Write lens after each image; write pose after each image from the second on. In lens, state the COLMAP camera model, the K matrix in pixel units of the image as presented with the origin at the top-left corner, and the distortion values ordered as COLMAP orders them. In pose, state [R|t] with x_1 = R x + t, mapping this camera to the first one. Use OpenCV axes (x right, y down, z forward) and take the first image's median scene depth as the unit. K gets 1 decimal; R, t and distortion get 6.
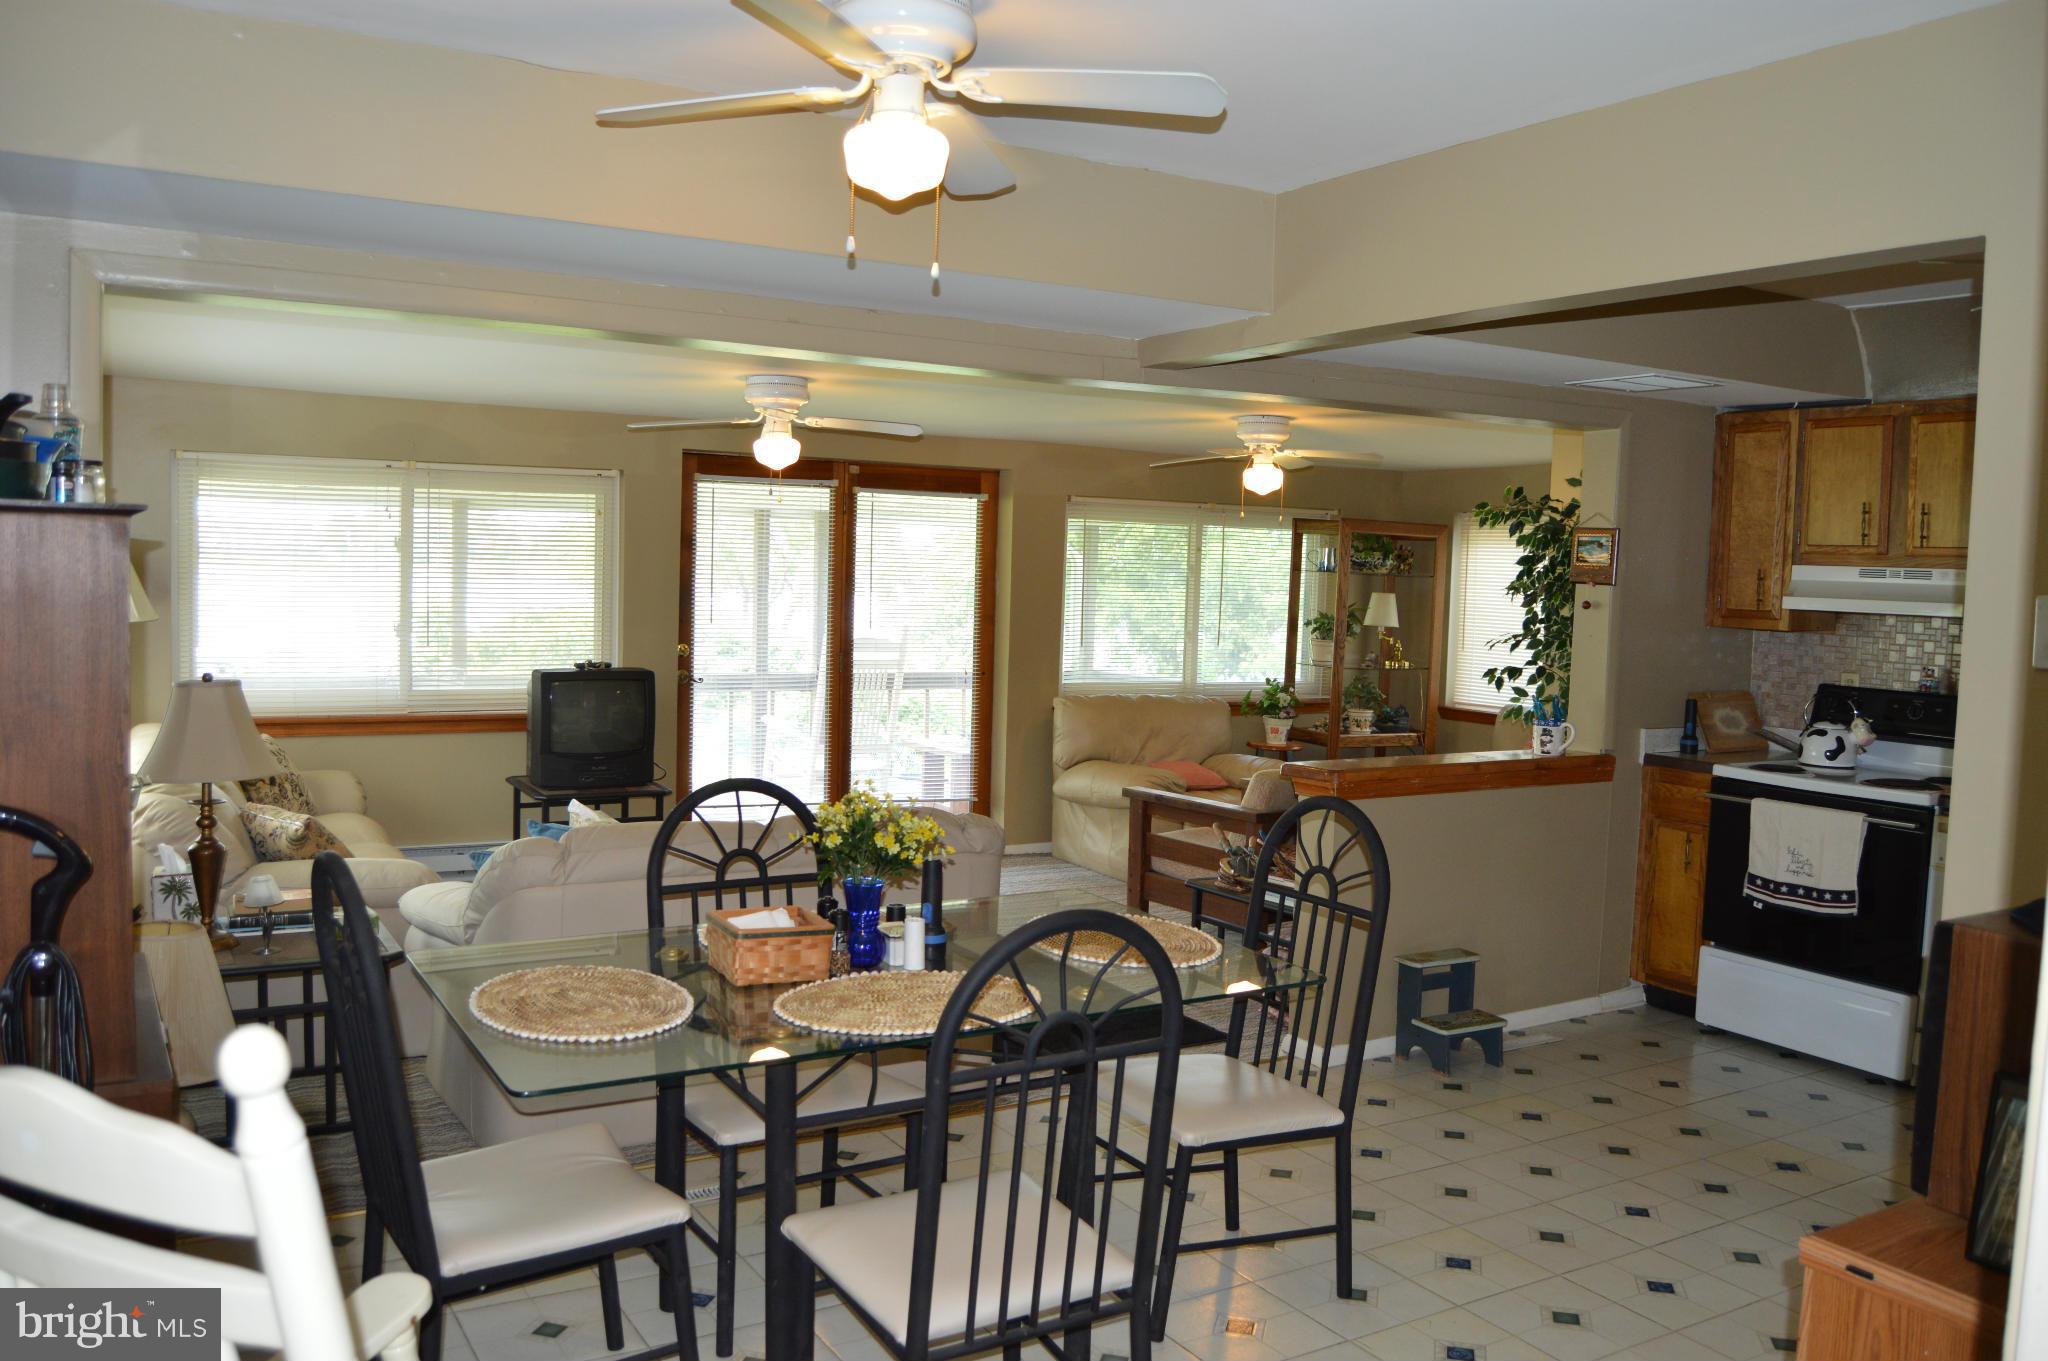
lens RADIAL K [[1626.8, 0, 1031.2], [0, 1626.8, 677.8], [0, 0, 1]] dist [-0.073090, 0.004579]
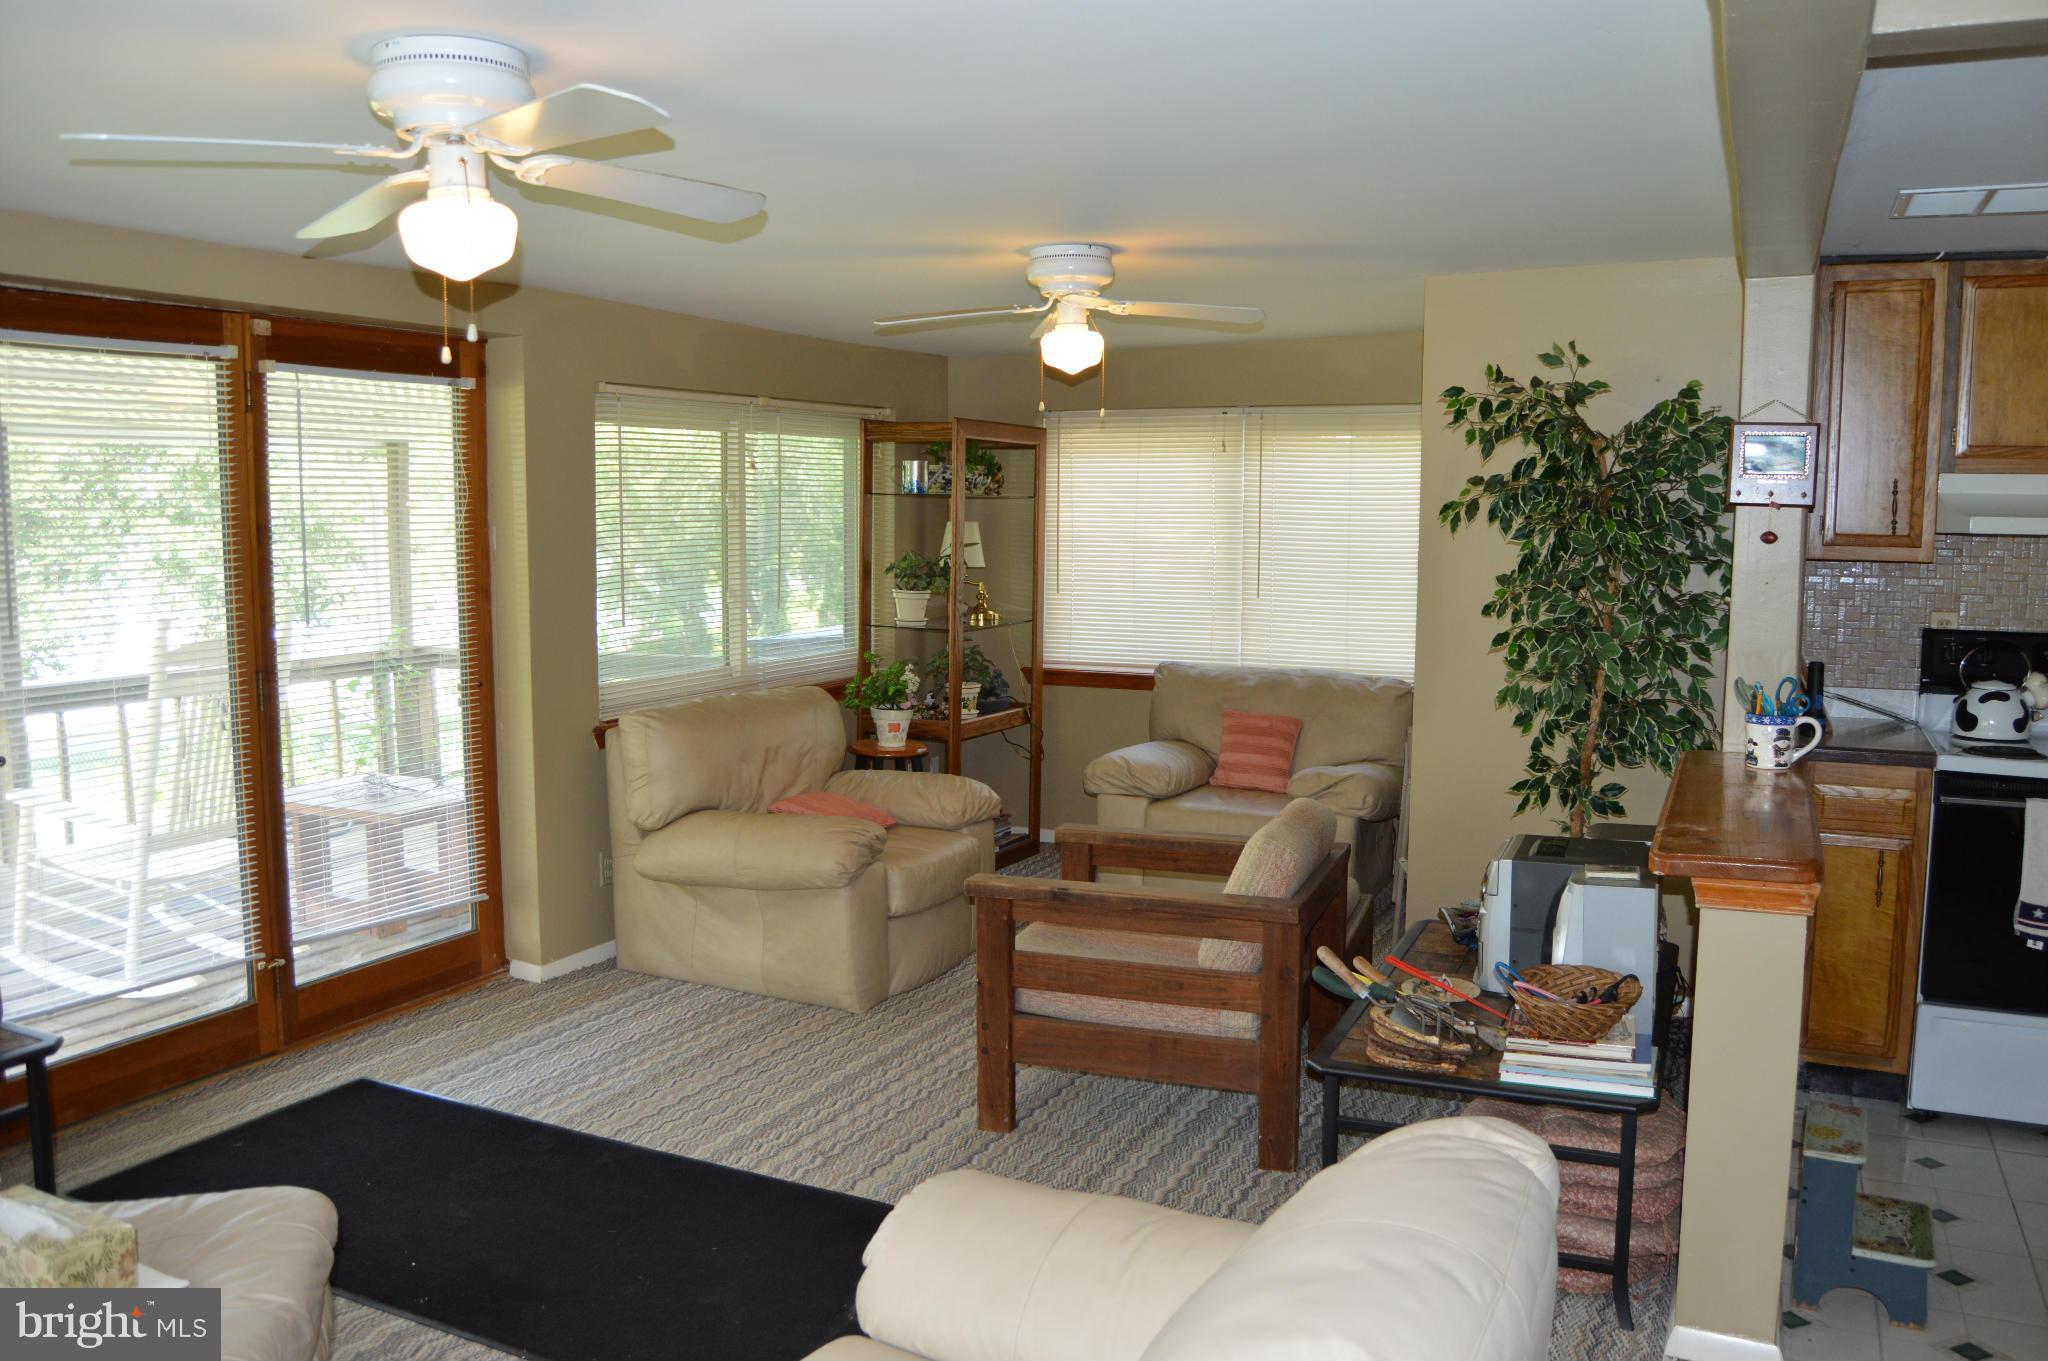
lens RADIAL K [[1626.8, 0, 1031.2], [0, 1626.8, 677.8], [0, 0, 1]] dist [-0.073090, 0.004579]
pose [[0.826481, -0.087488, 0.556125, -0.227541], [0.059347, 0.995886, 0.068471, -0.040219], [-0.559828, -0.023586, 0.828273, 0.487056]]
